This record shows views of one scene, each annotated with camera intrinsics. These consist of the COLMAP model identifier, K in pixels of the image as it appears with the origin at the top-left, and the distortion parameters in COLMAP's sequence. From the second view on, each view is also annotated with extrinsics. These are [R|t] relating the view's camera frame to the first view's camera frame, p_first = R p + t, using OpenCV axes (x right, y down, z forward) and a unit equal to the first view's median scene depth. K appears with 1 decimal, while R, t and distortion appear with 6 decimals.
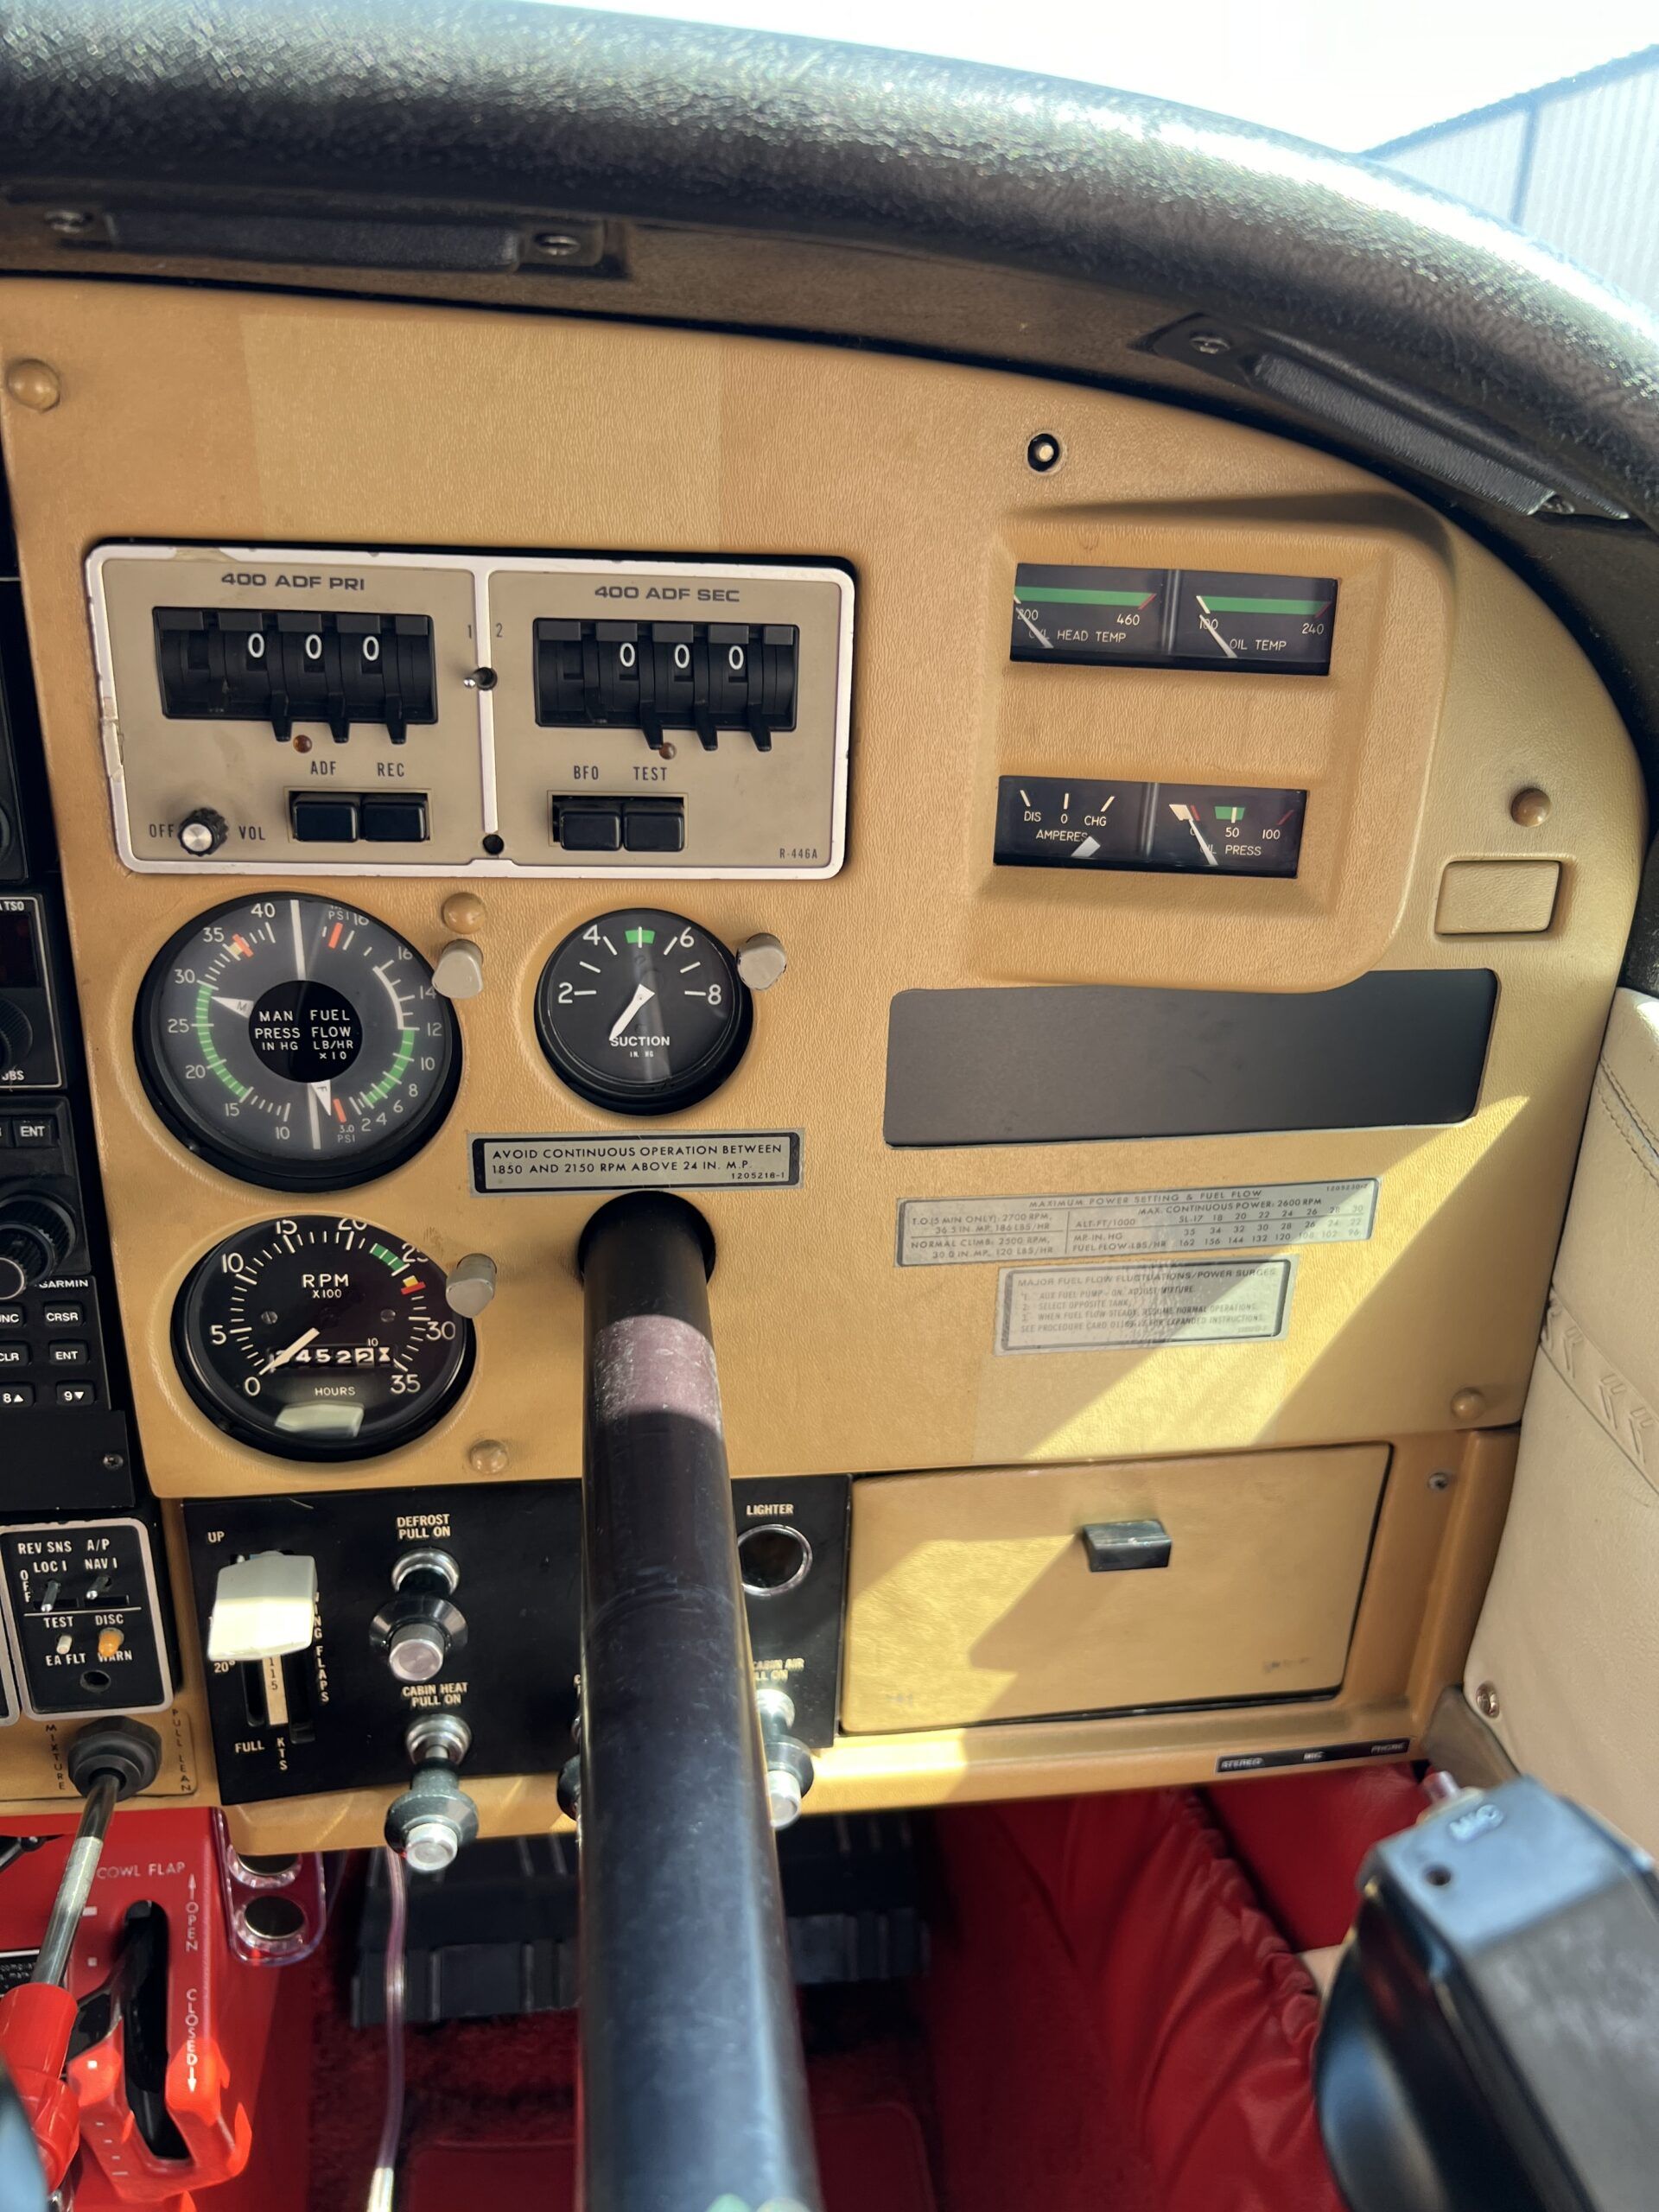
lens RADIAL K [[1703.6, 0, 834.4], [0, 1703.6, 1088.5], [0, 0, 1]] dist [0.002499, -0.007639]
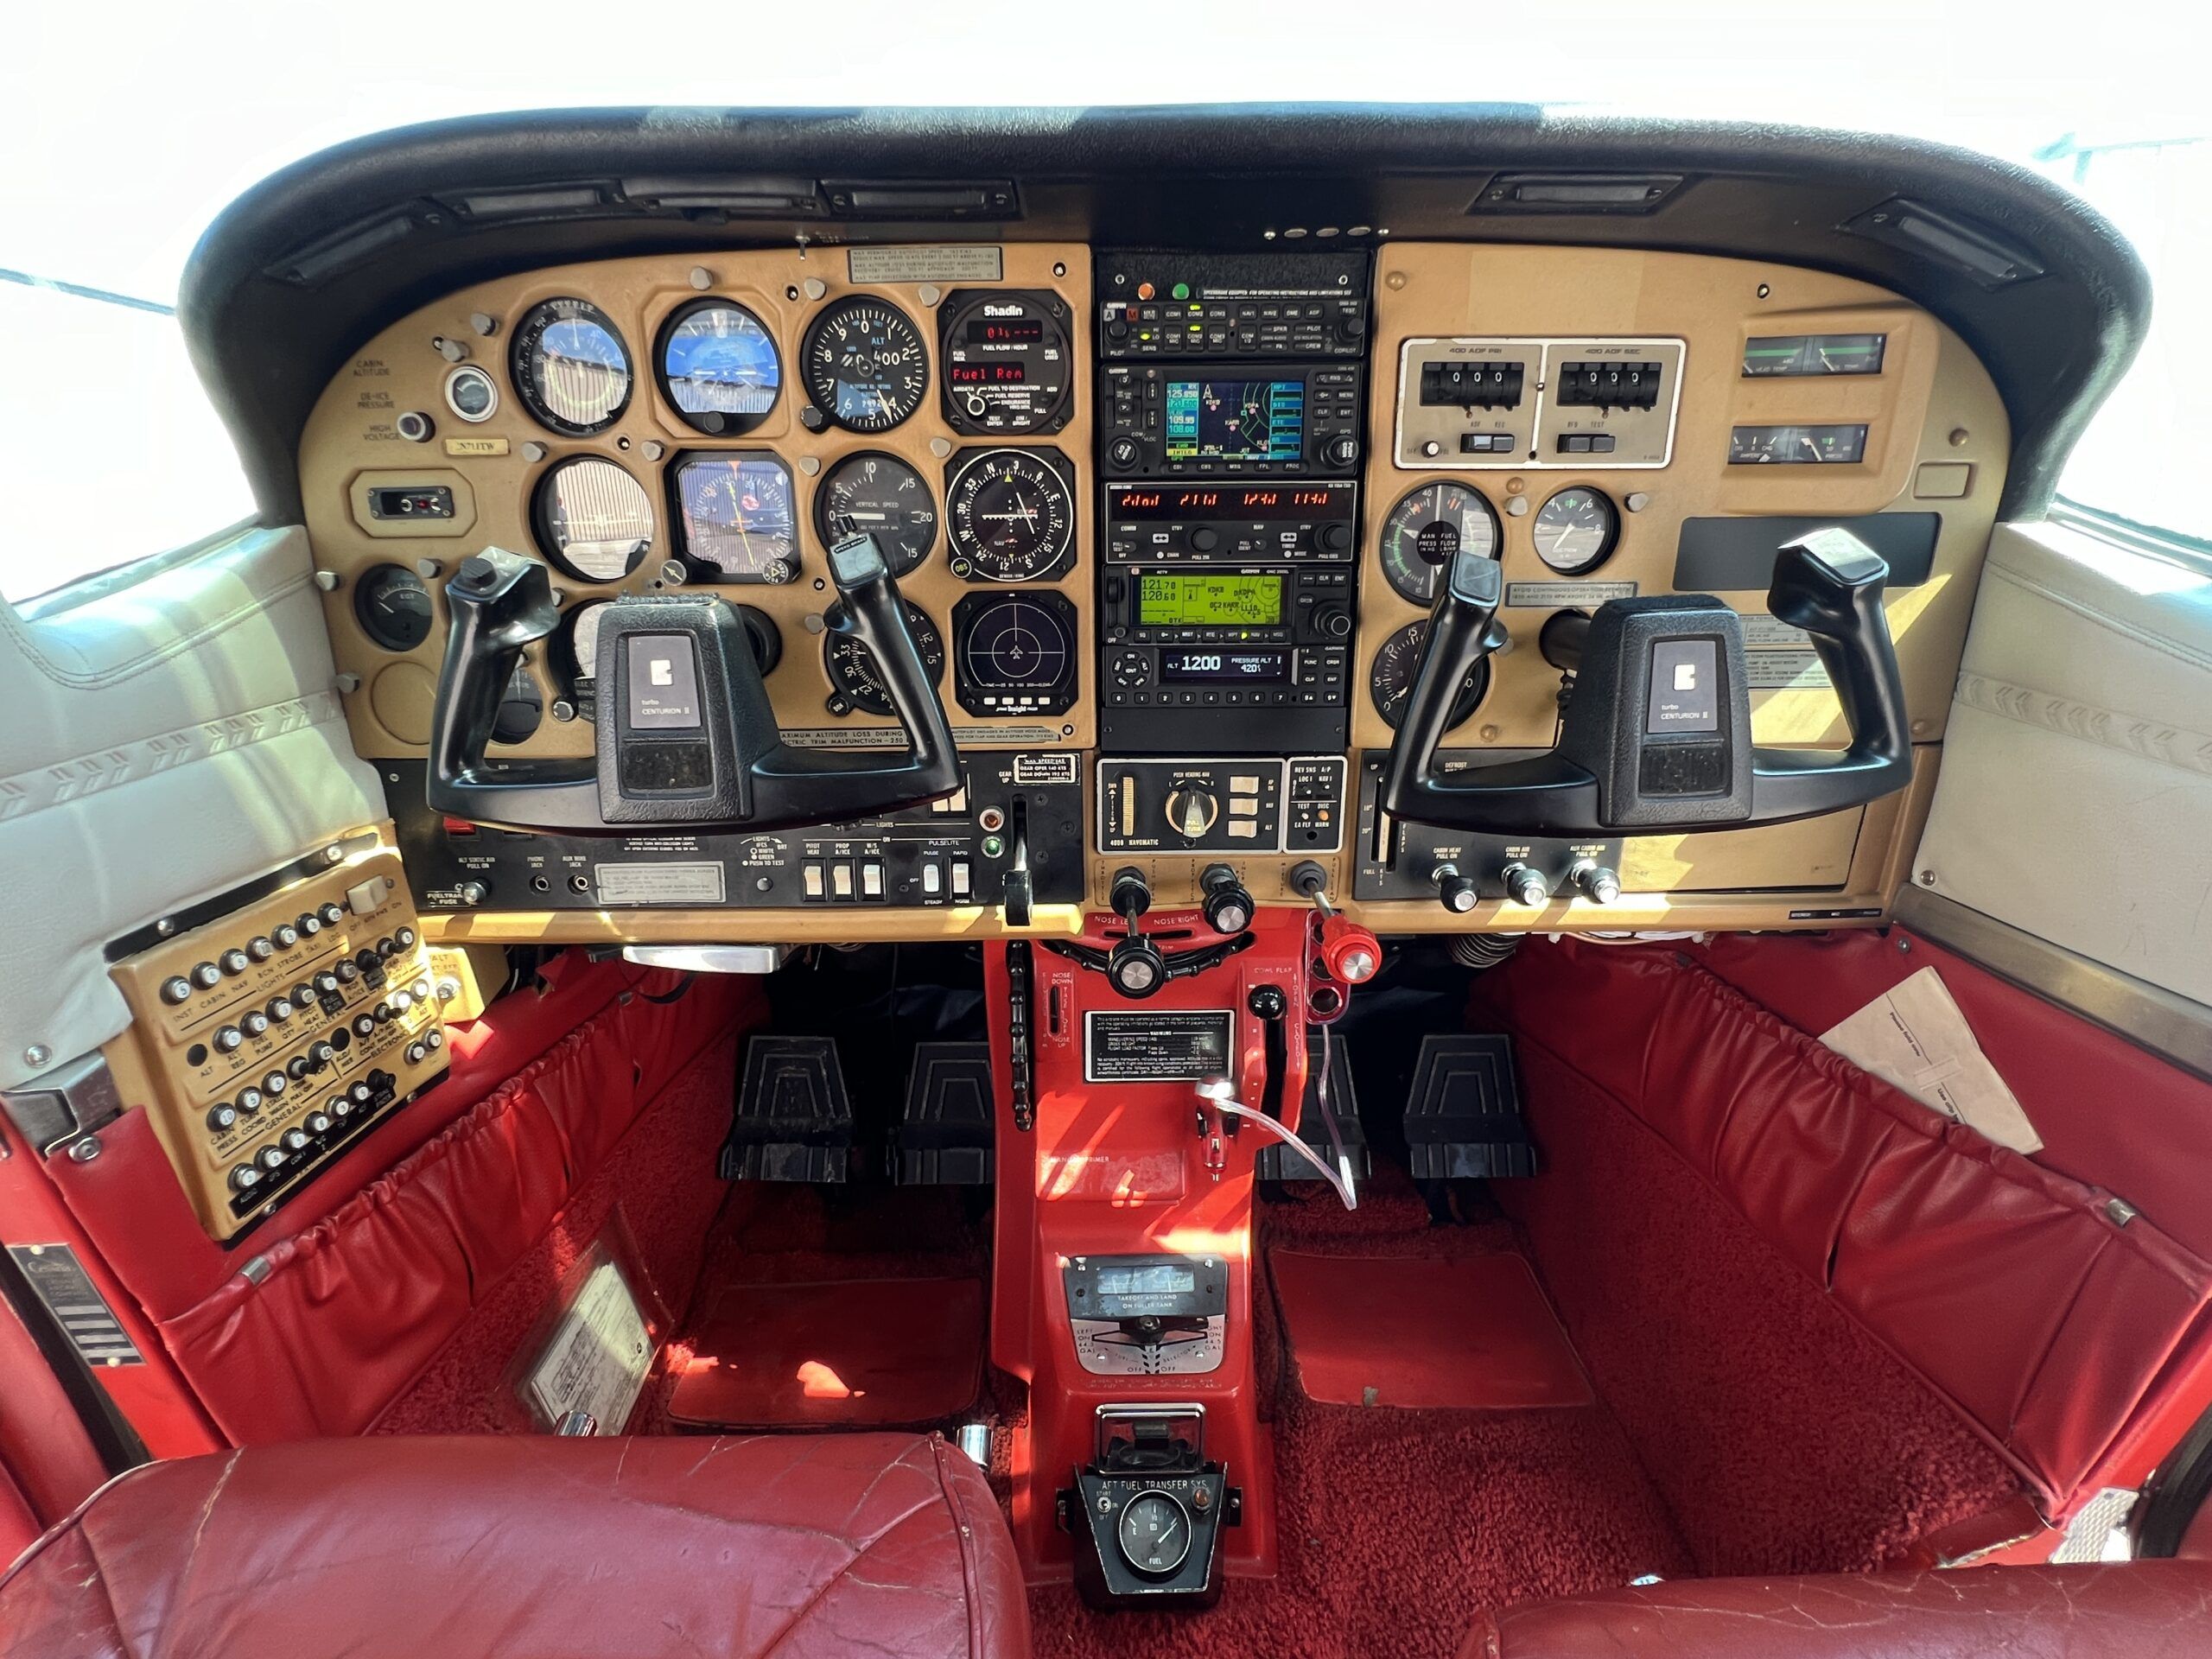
lens RADIAL K [[1053.9, 0, 1096.6], [0, 1053.9, 828.5], [0, 0, 1]] dist [-0.003223, -0.000686]
pose [[0.991374, -0.004594, -0.130984, -0.597174], [-0.006527, 0.996415, -0.084345, 0.512805], [0.130902, 0.084472, 0.987790, -0.562779]]
